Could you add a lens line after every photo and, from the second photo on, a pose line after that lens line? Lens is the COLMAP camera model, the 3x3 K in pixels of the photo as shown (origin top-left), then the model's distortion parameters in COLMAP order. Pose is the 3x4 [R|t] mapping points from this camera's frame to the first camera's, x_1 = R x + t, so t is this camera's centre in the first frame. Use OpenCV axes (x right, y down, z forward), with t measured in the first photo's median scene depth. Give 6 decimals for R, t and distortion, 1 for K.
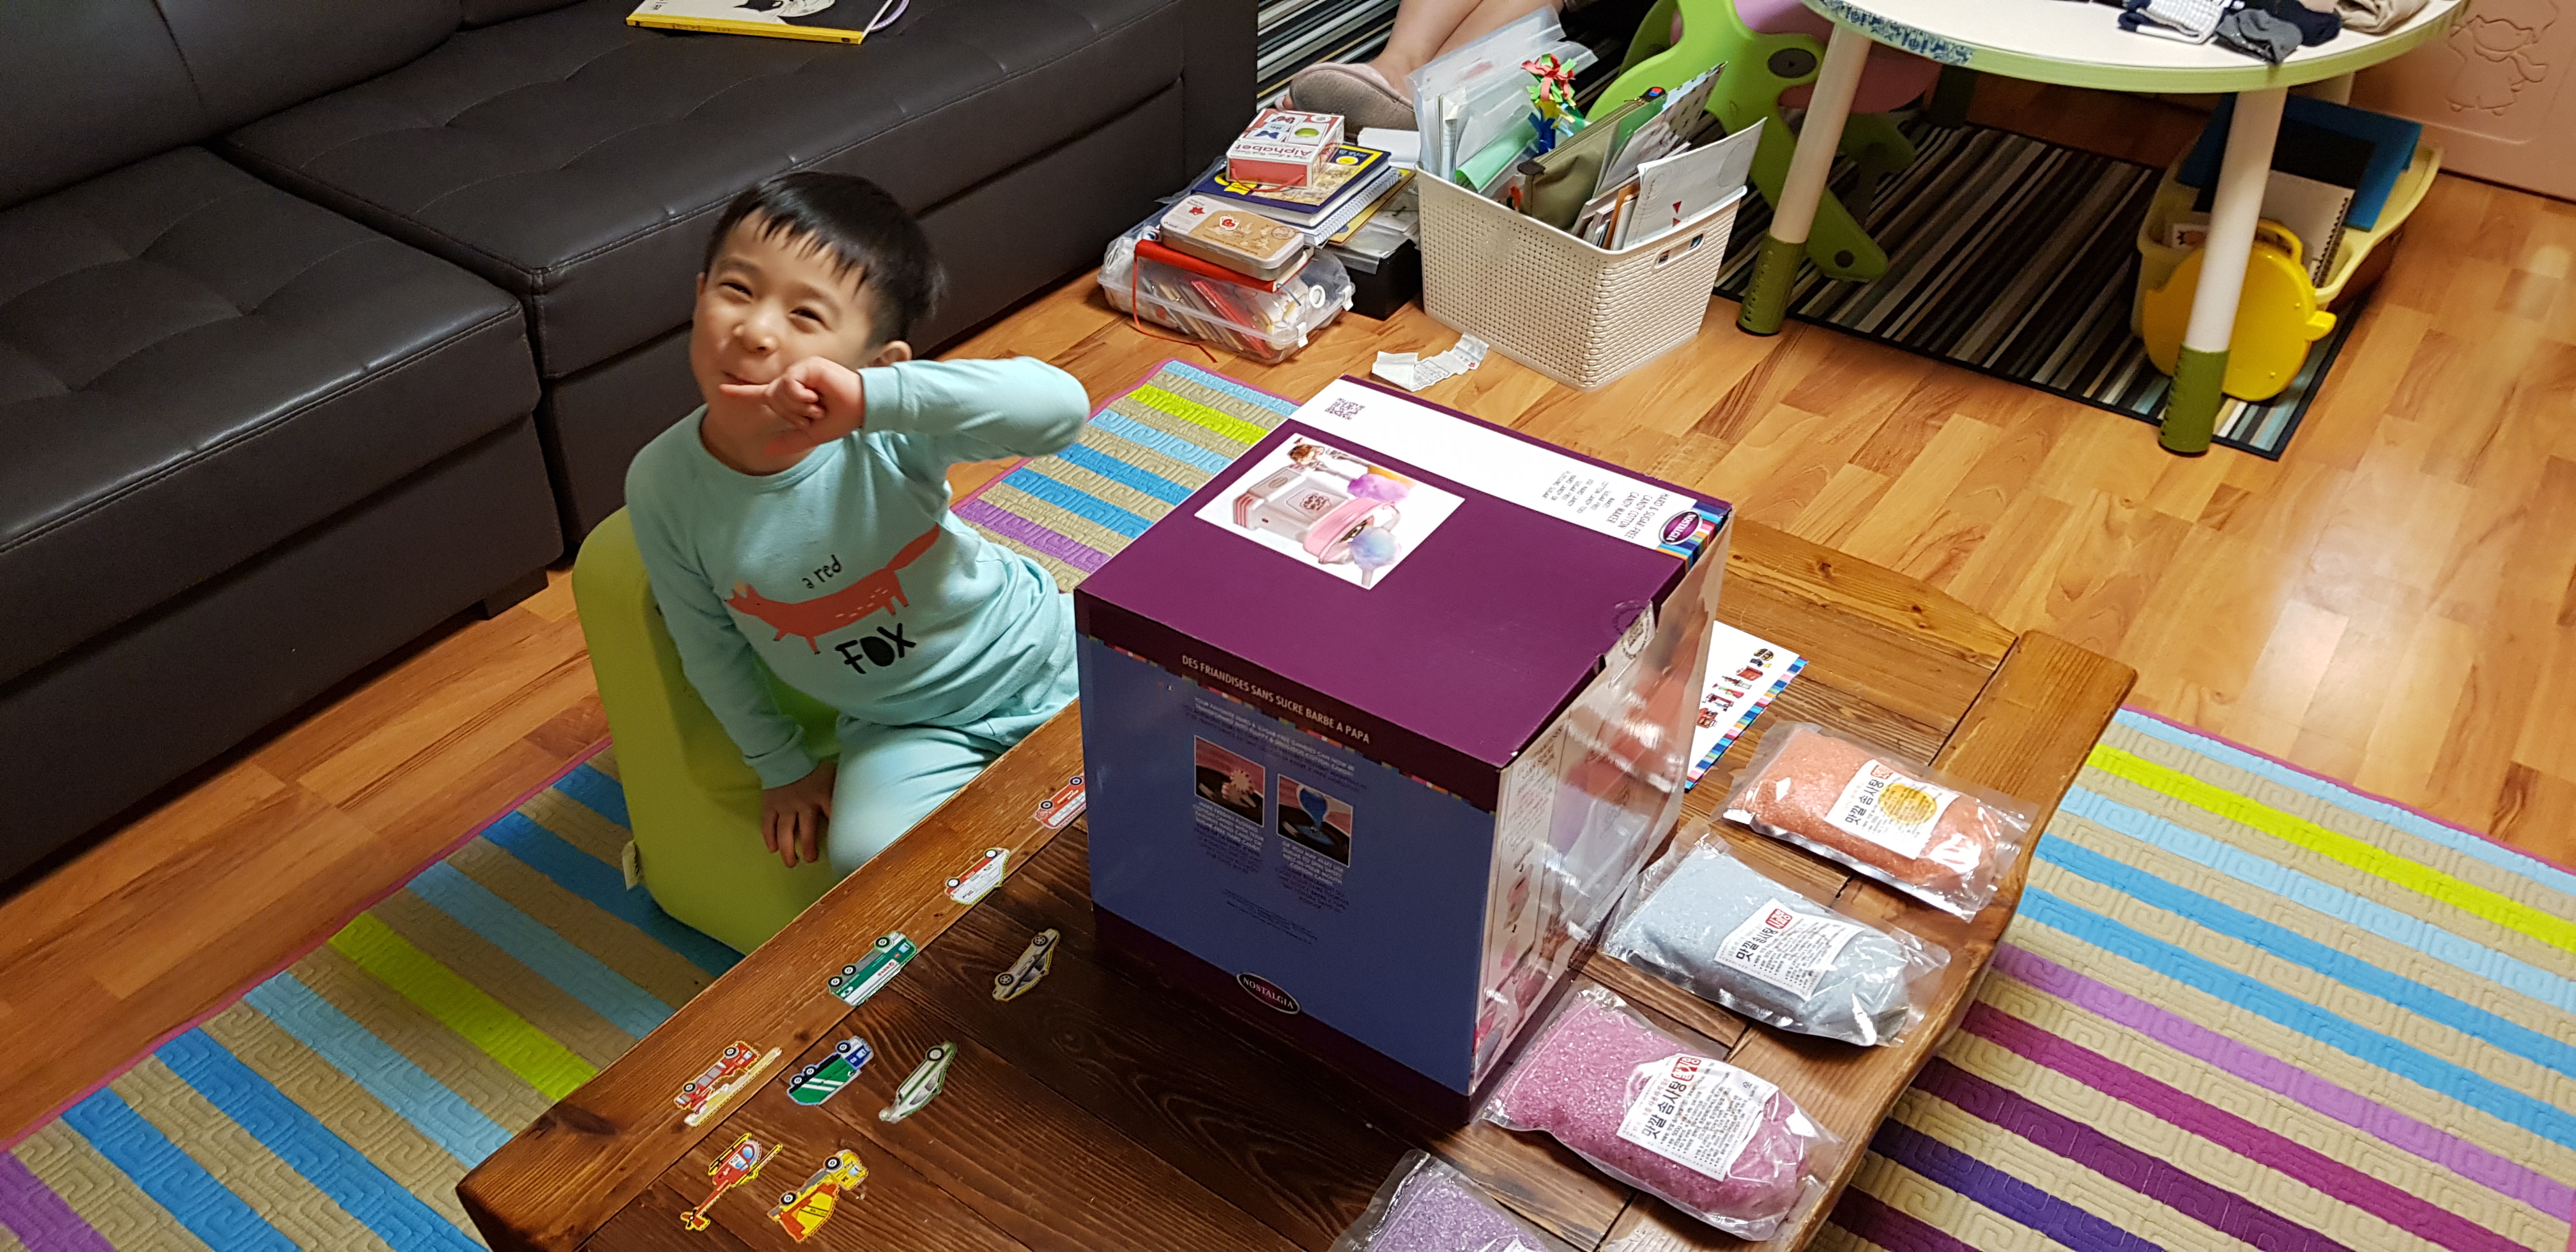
lens RADIAL K [[1911.7, 0, 1322.2], [0, 1911.7, 623.7], [0, 0, 1]] dist [0.108682, -0.189906]
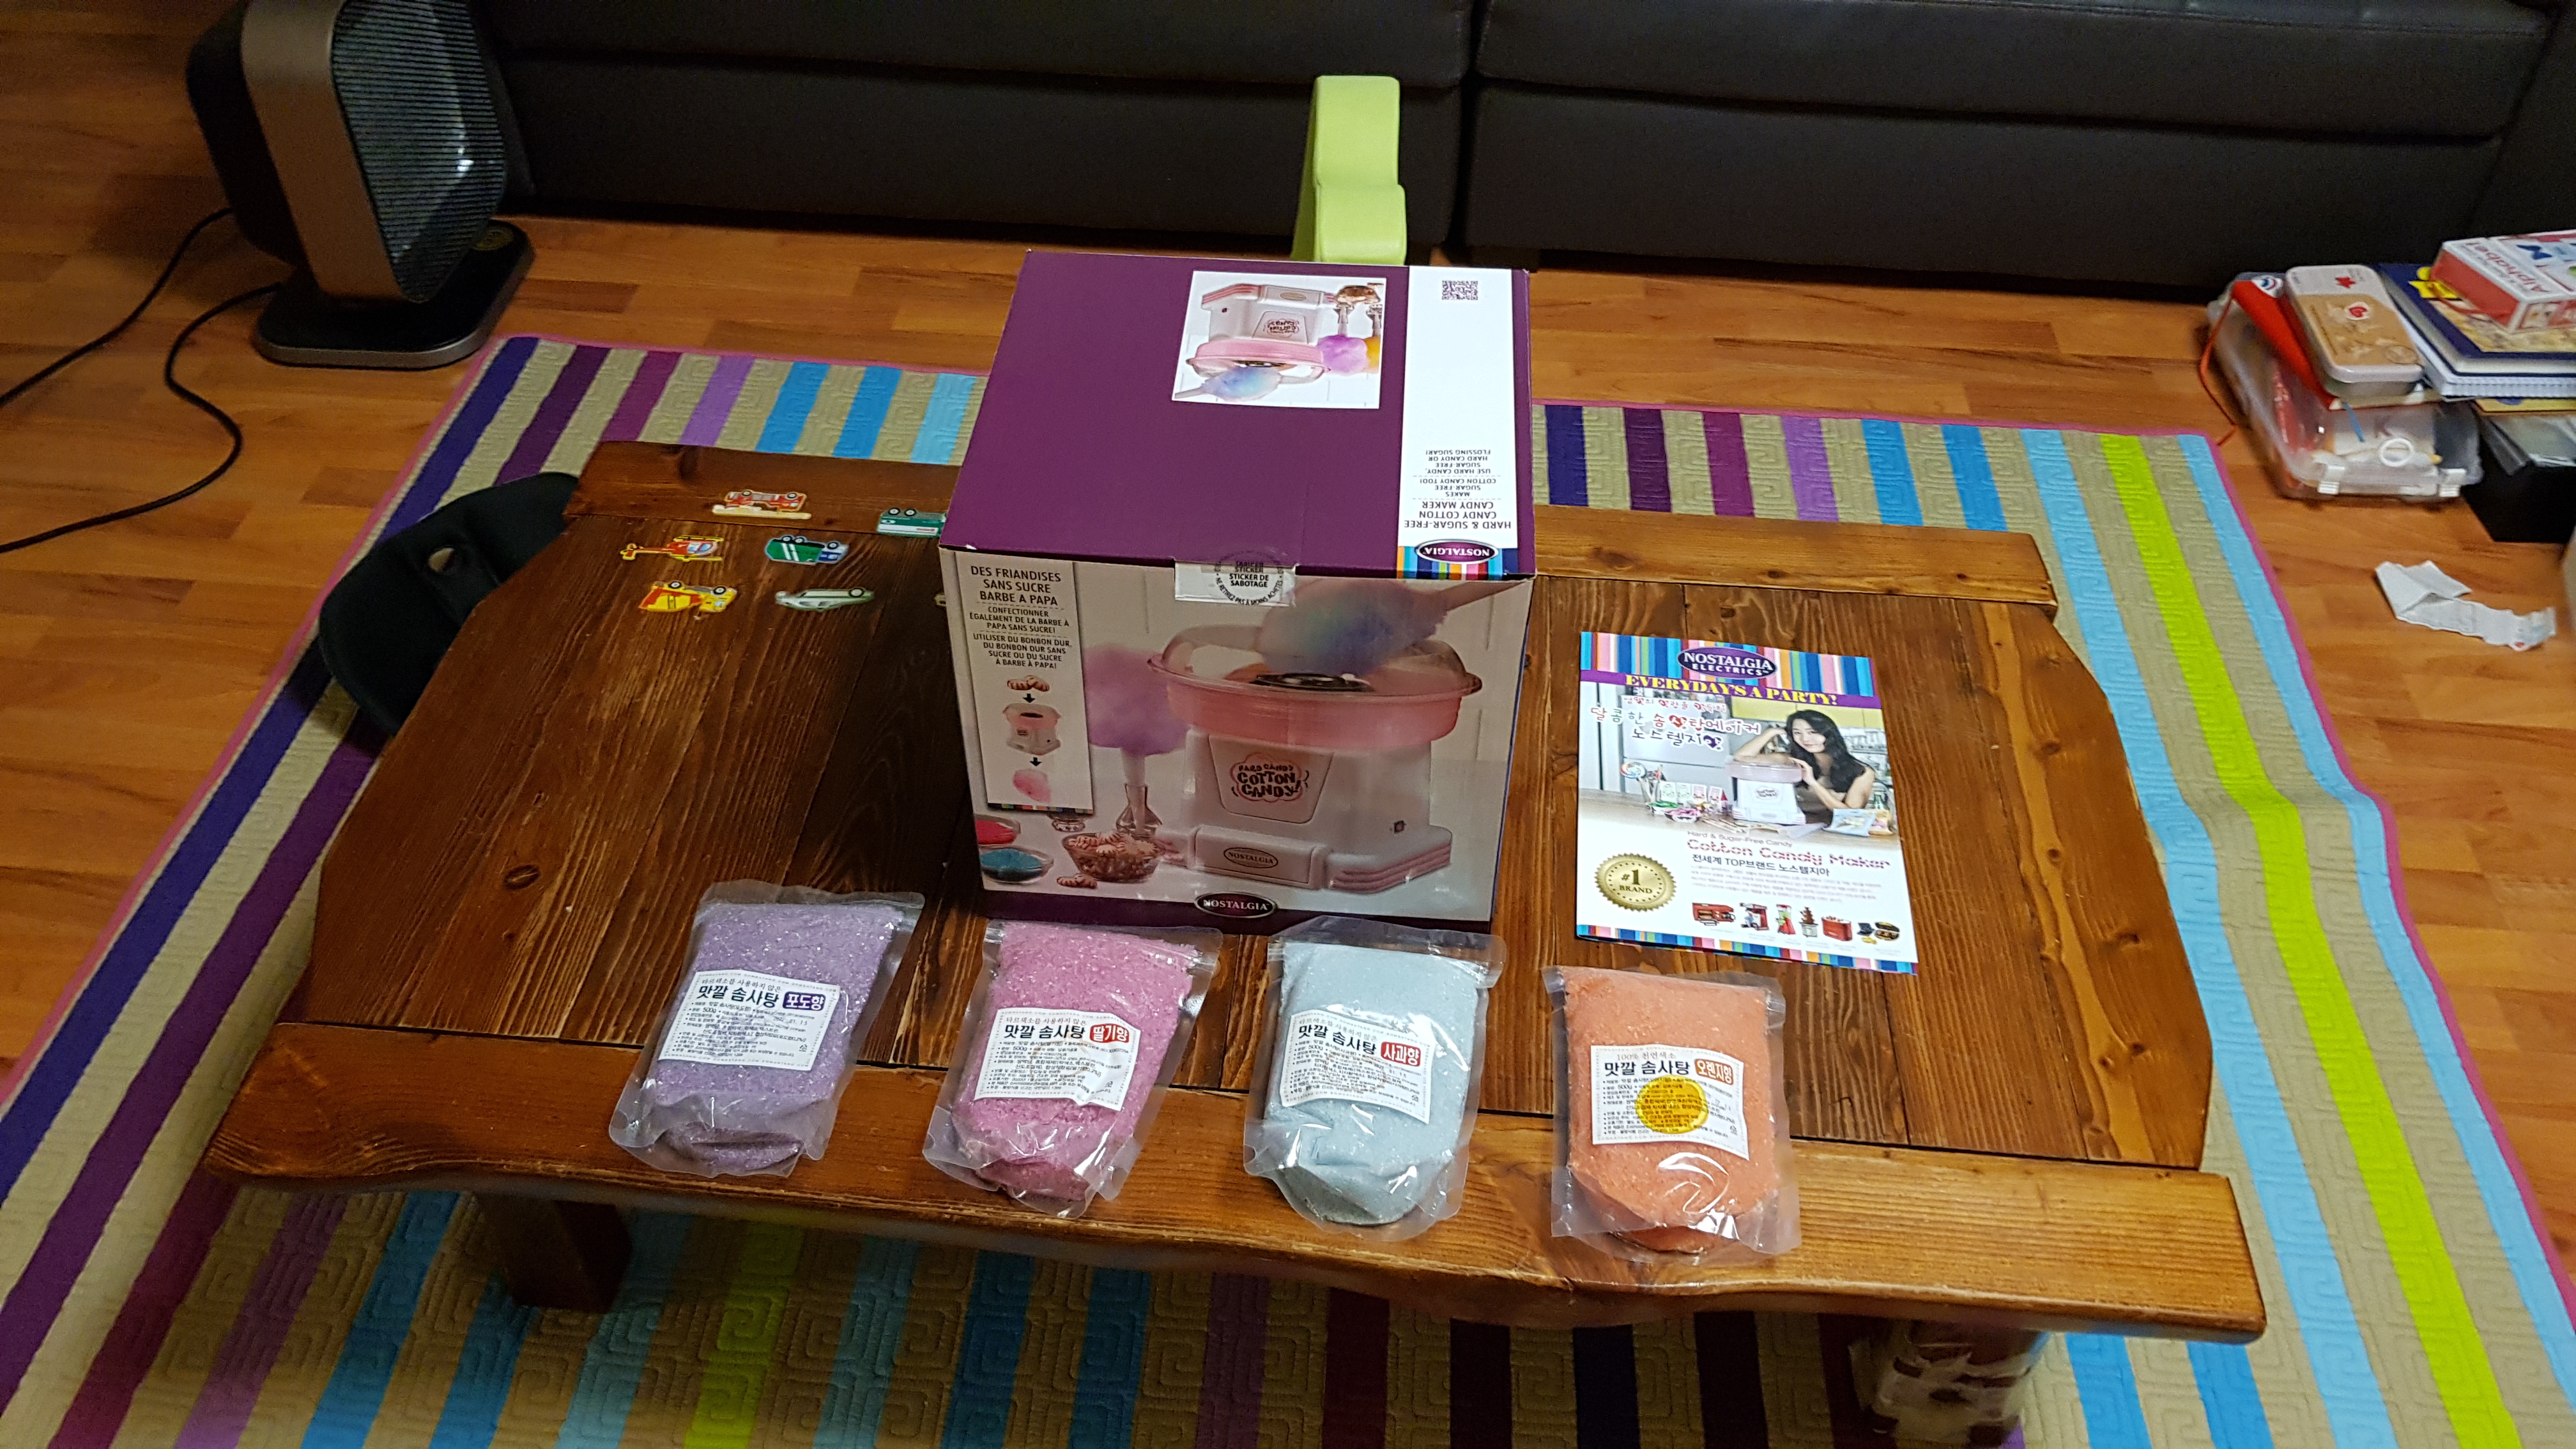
lens RADIAL K [[2078.6, 0, 1288.0], [0, 2078.6, 724.5], [0, 0, 1]] dist [-0.003618, -0.008484]
pose [[0.510316, 0.585575, -0.629825, 0.585474], [-0.533306, 0.790022, 0.302407, -0.171171], [0.674658, 0.181566, 0.715452, 0.257789]]
